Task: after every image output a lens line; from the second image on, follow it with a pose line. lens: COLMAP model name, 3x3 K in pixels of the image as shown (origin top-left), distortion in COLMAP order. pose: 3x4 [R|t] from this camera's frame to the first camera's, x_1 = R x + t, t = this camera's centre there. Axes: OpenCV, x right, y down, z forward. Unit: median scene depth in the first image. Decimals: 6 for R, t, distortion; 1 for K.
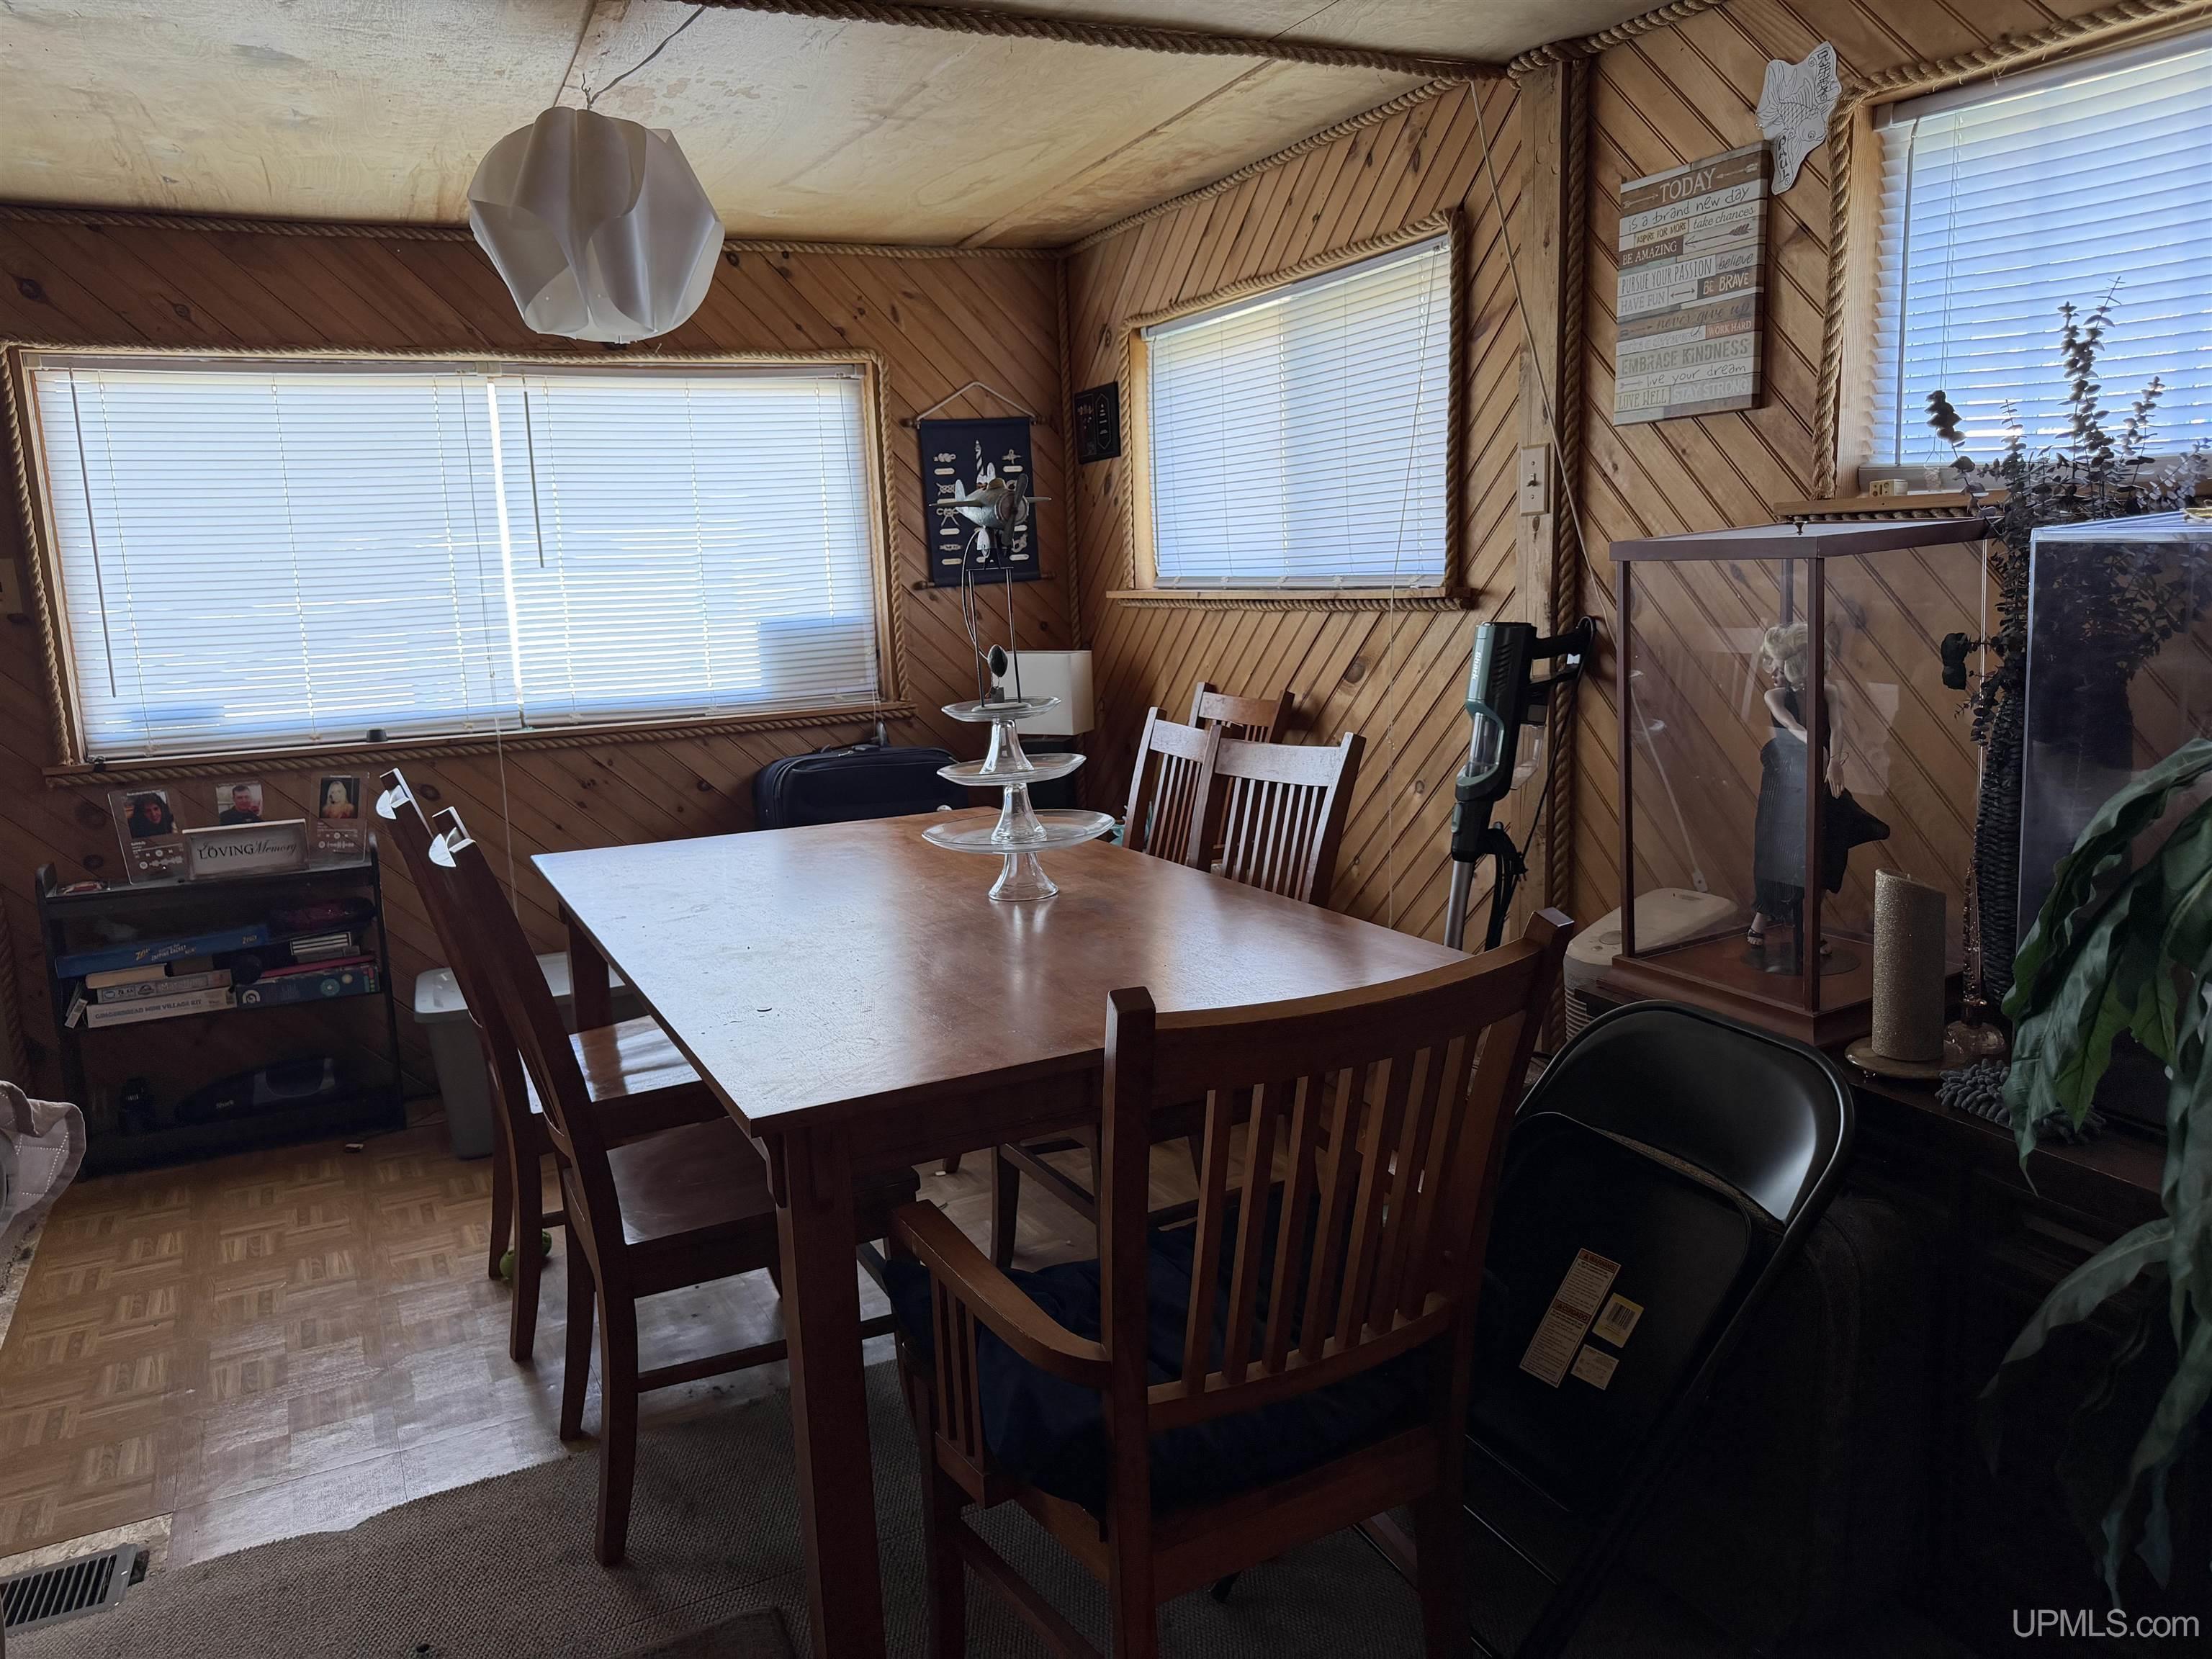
lens RADIAL K [[1561.8, 0, 1110.3], [0, 1561.8, 834.1], [0, 0, 1]] dist [0.051717, -0.065986]
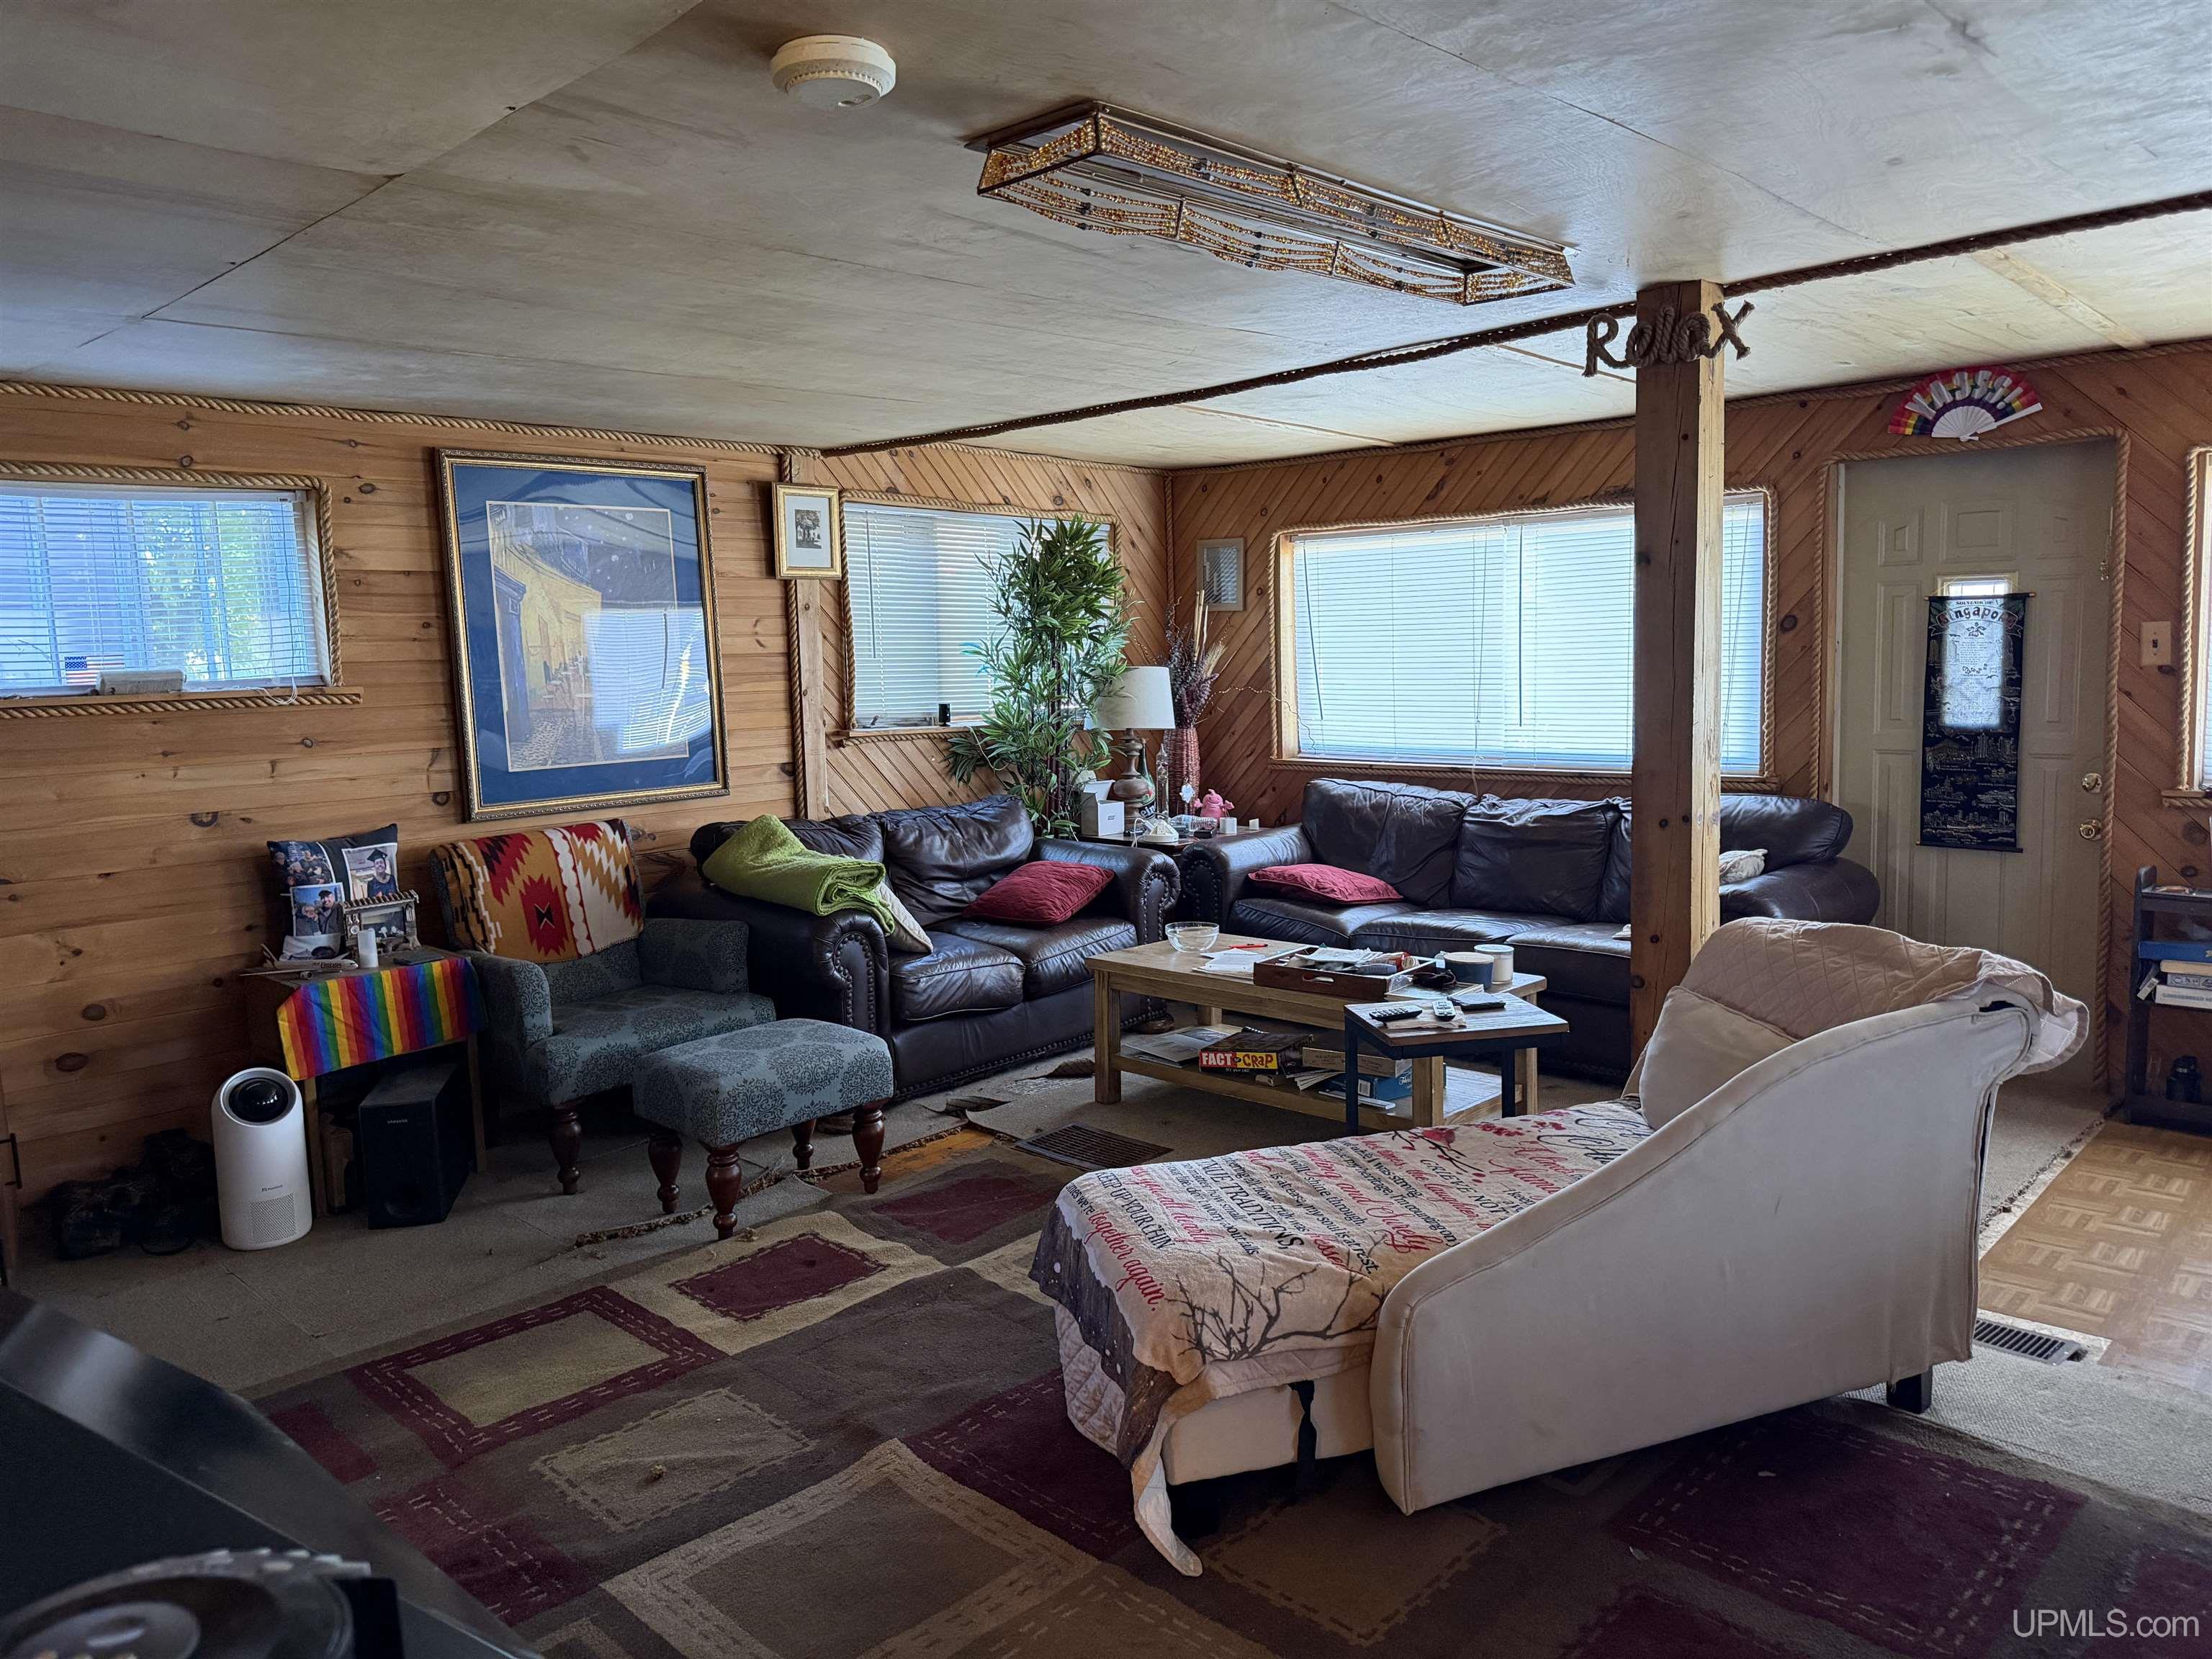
lens RADIAL K [[1561.8, 0, 1099.1], [0, 1561.8, 824.7], [0, 0, 1]] dist [0.051717, -0.065986]
pose [[0.336624, 0.118513, -0.934151, 0.206548], [-0.142561, 0.987027, 0.073849, 0.012837], [0.930785, 0.108314, 0.349152, -0.209795]]
